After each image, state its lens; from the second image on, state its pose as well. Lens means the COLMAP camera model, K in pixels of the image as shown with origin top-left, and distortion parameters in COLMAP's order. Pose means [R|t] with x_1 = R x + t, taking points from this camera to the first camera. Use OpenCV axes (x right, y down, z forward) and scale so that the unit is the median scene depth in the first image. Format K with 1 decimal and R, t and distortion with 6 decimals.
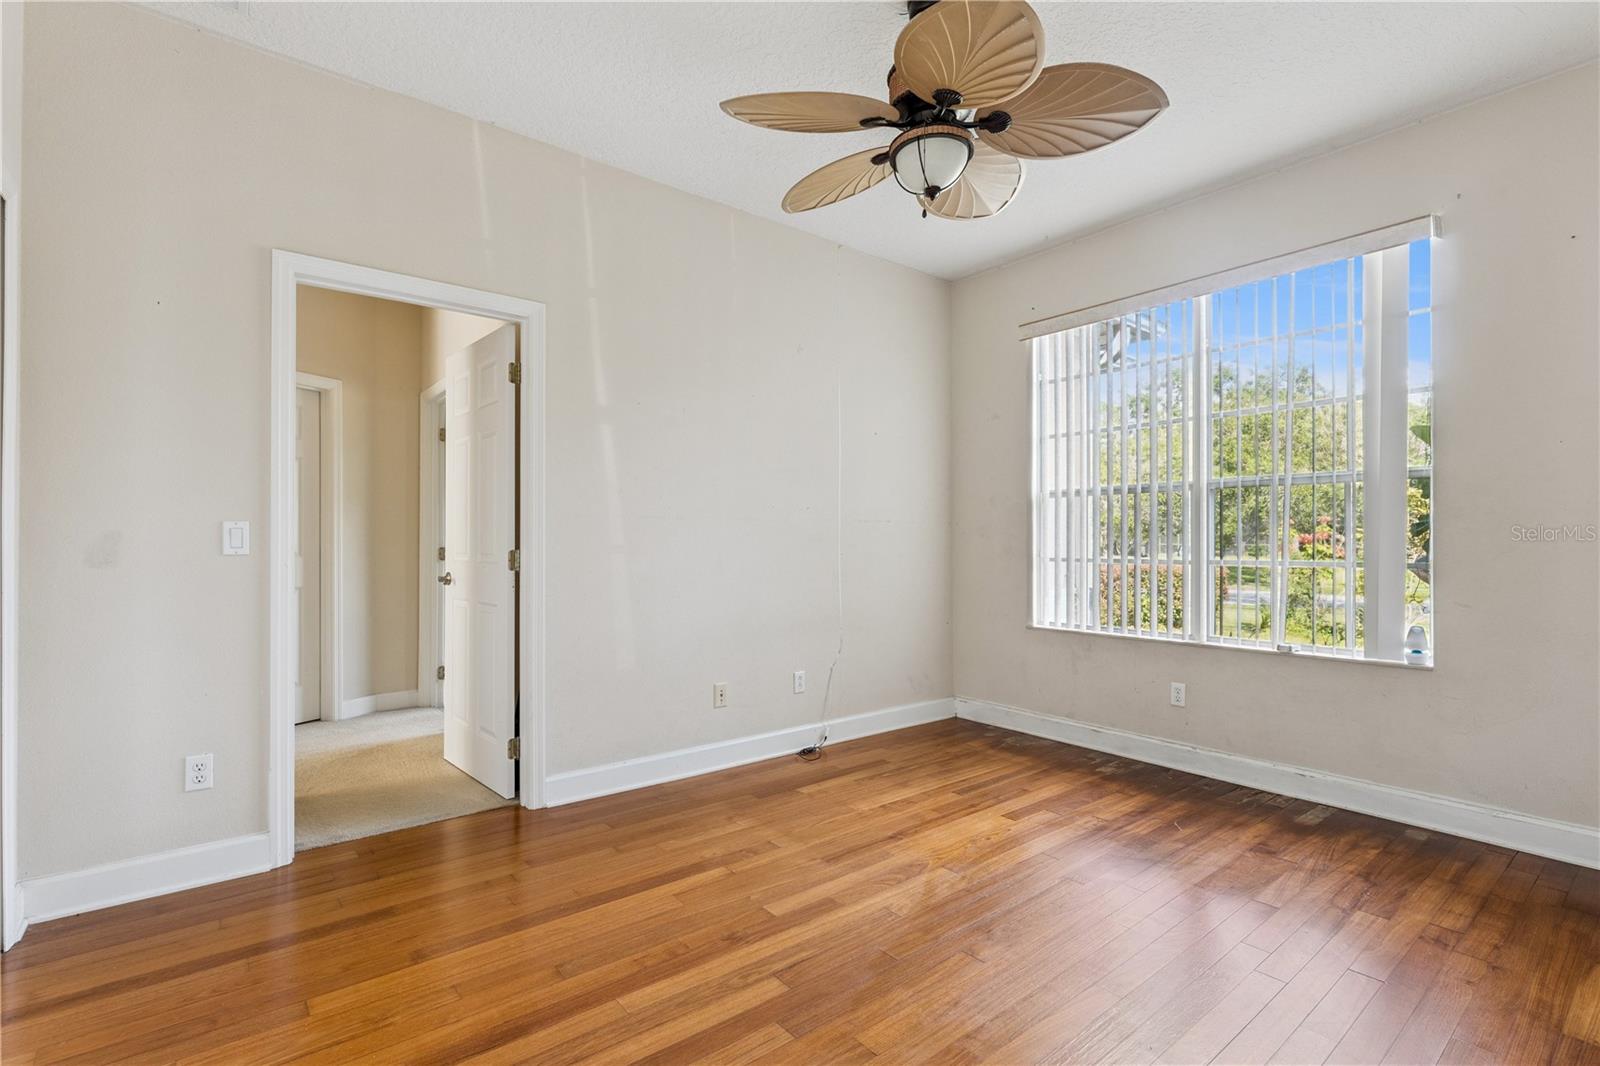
lens RADIAL K [[746.4, 0, 798.3], [0, 746.4, 538.3], [0, 0, 1]] dist [0.000291, 0.000009]
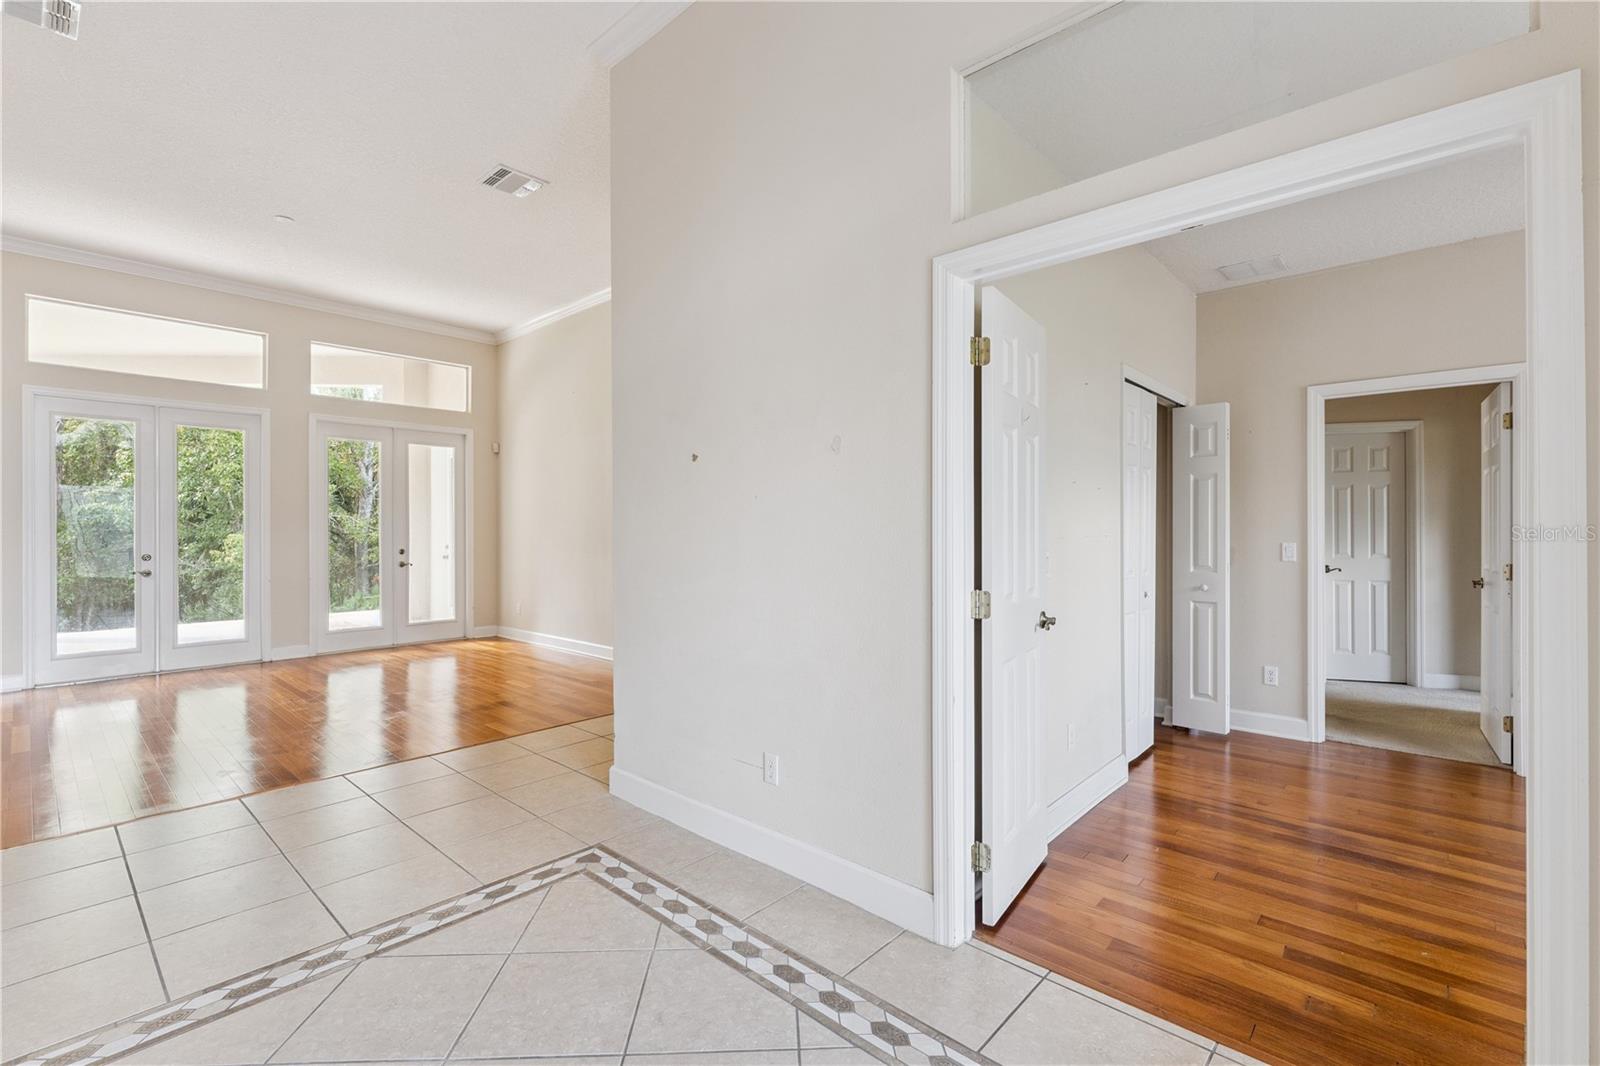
lens RADIAL K [[700.2, 0, 798.8], [0, 700.2, 530.1], [0, 0, 1]] dist [0.000554, 0.000047]
pose [[0.150526, 0.000367, -0.988606, 0.650133], [0.006918, 0.999975, 0.001424, -0.055417], [0.988582, -0.007054, 0.150520, -0.376524]]
